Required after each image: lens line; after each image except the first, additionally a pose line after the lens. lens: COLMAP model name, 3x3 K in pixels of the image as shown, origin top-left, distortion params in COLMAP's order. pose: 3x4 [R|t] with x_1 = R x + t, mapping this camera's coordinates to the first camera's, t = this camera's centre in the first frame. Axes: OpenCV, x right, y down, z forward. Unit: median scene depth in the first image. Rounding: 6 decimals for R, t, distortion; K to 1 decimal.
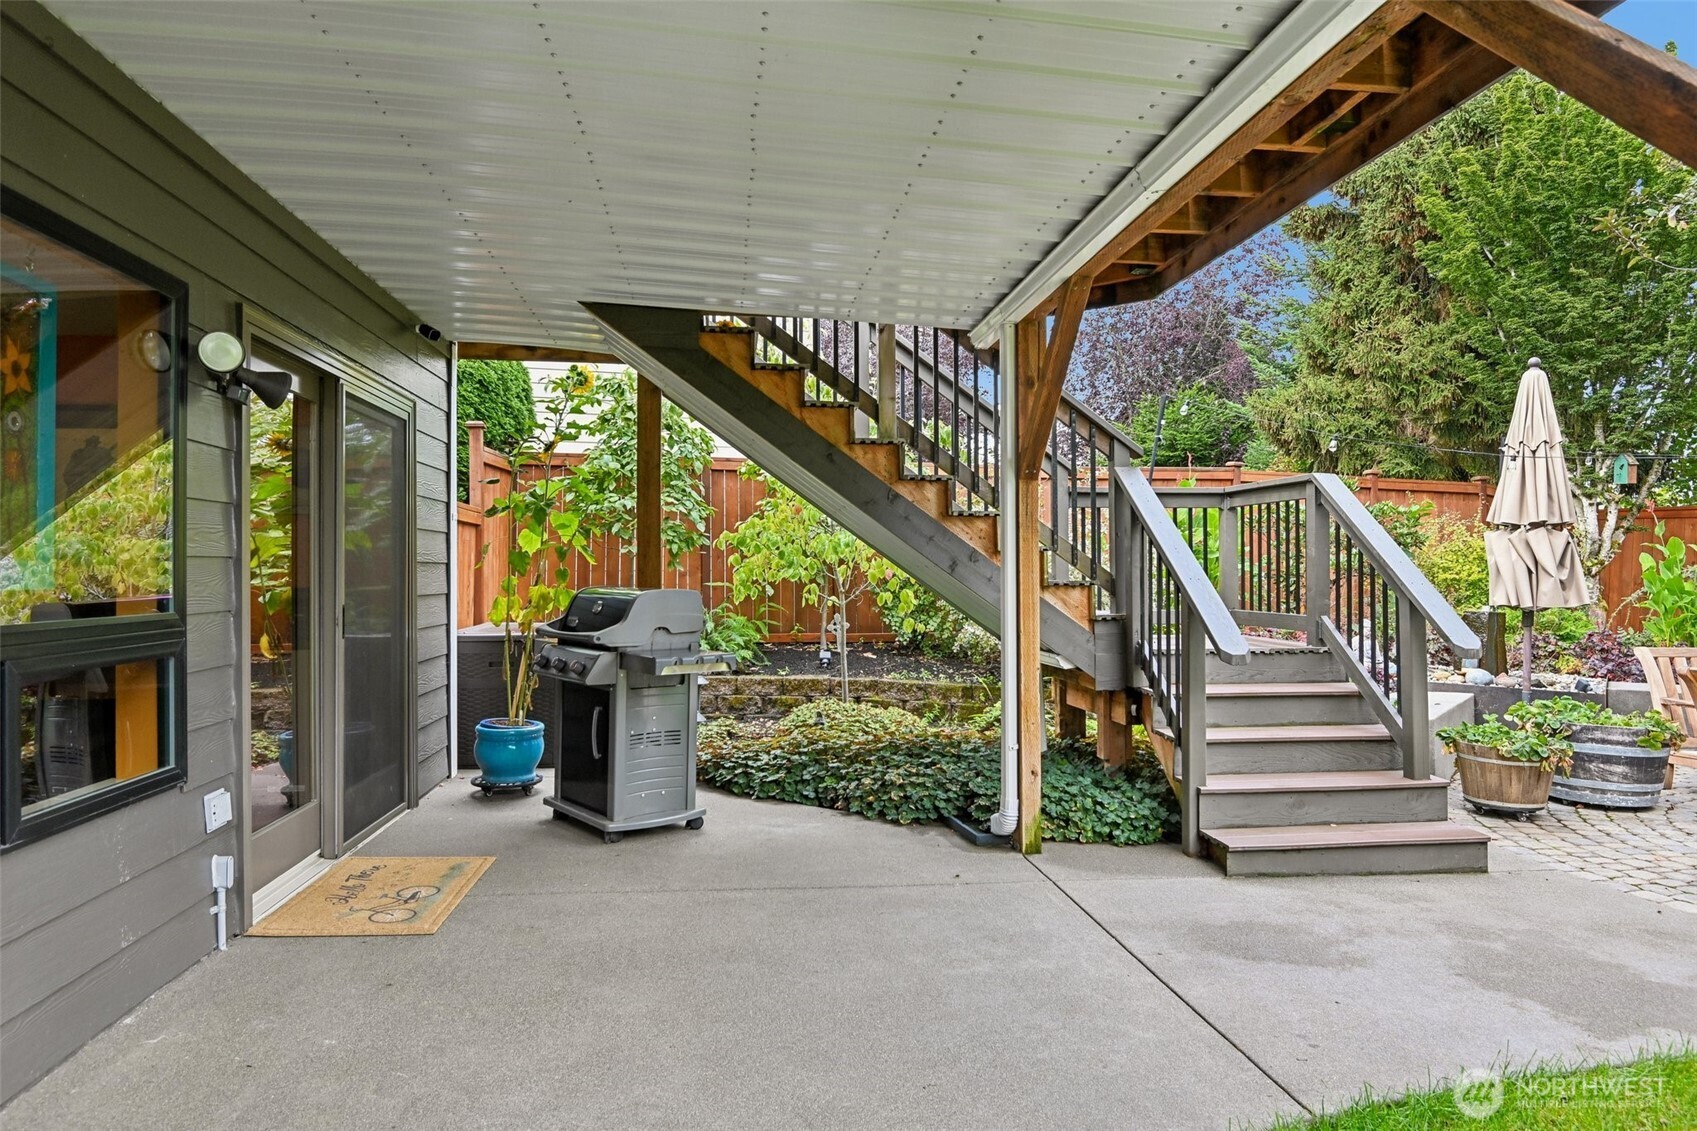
lens RADIAL K [[993.9, 0, 849.7], [0, 993.9, 552.7], [0, 0, 1]] dist [-0.027126, -0.000363]
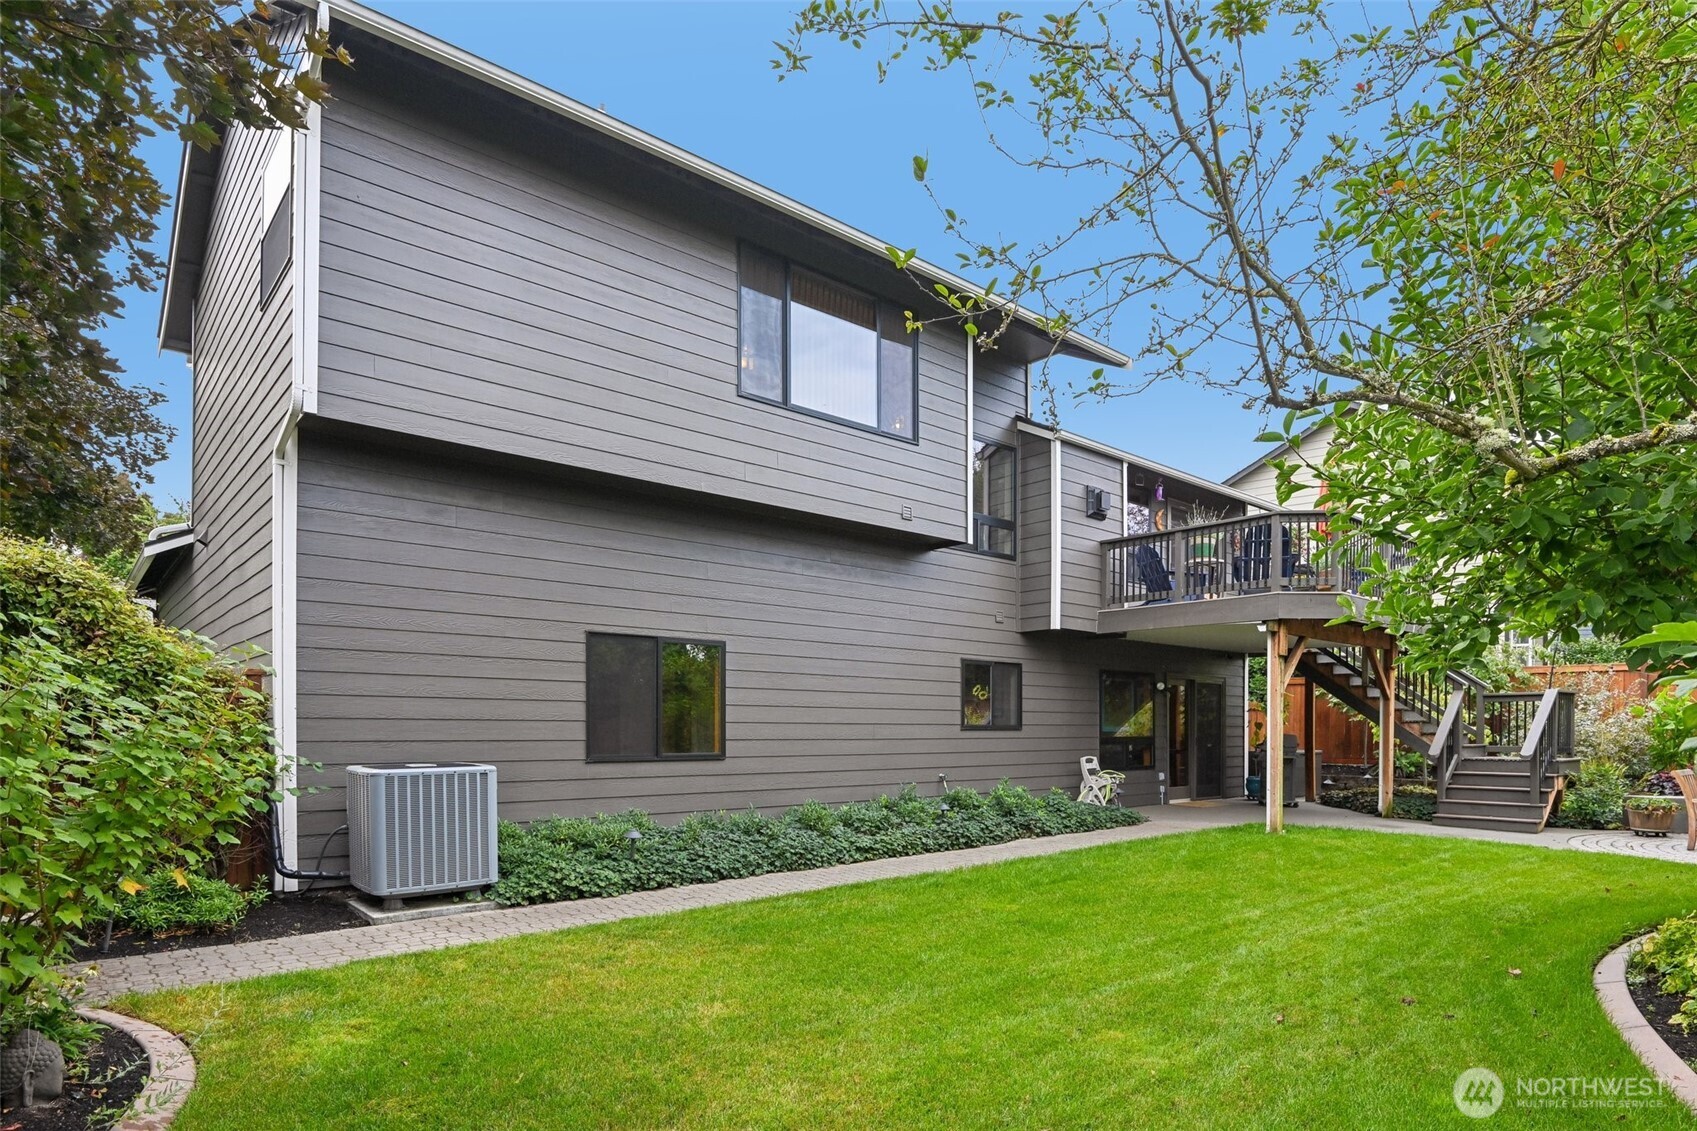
lens RADIAL K [[951.9, 0, 845.2], [0, 951.9, 723.1], [0, 0, 1]] dist [-0.025676, -0.000176]
pose [[0.568354, 0.000345, -0.822784, 1.465612], [0.007371, 0.999958, 0.005511, -0.026541], [0.822751, -0.009197, 0.568328, -1.860443]]
